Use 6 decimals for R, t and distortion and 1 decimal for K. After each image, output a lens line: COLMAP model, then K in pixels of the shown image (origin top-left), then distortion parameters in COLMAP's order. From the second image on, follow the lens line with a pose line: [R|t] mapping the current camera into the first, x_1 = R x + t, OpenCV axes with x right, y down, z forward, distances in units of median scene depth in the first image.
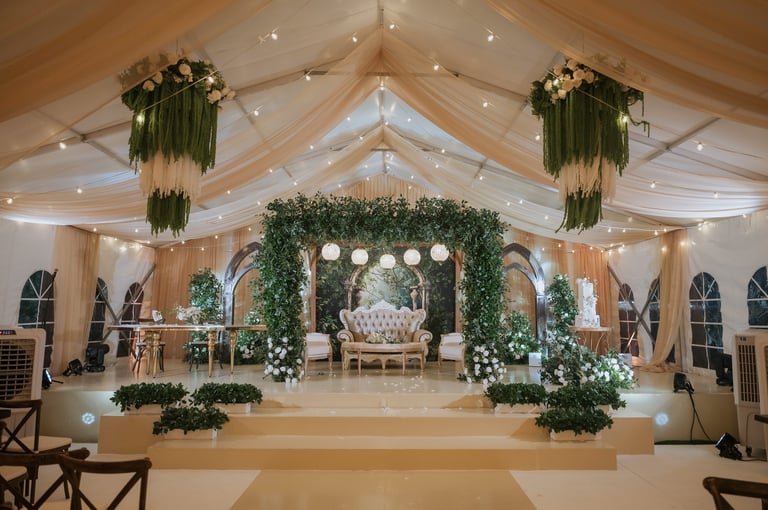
lens RADIAL K [[536.3, 0, 398.9], [0, 536.3, 243.1], [0, 0, 1]] dist [0.000778, 0.000261]
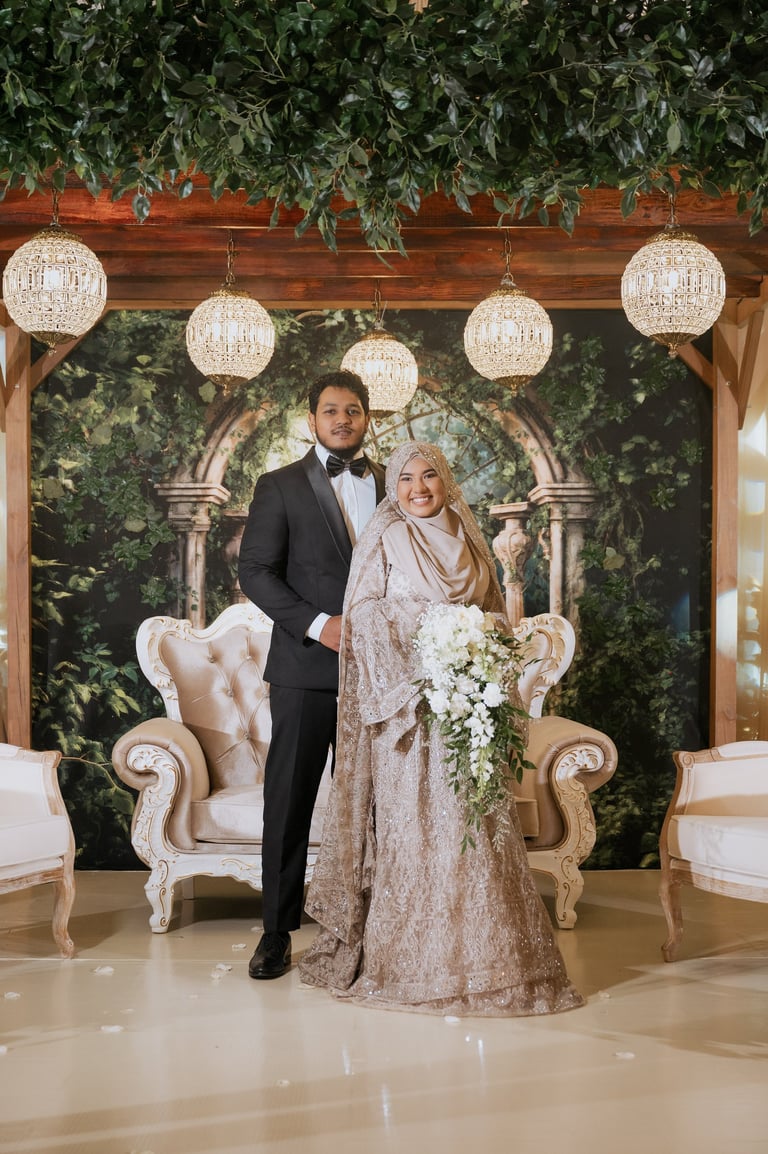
lens RADIAL K [[1637.9, 0, 398.5], [0, 1637.9, 527.9], [0, 0, 1]] dist [0.013591, -0.013414]
pose [[0.999891, -0.003785, -0.014278, -0.006109], [0.004659, 0.998084, 0.061700, 0.058943], [0.014017, -0.061760, 0.997993, 0.434430]]
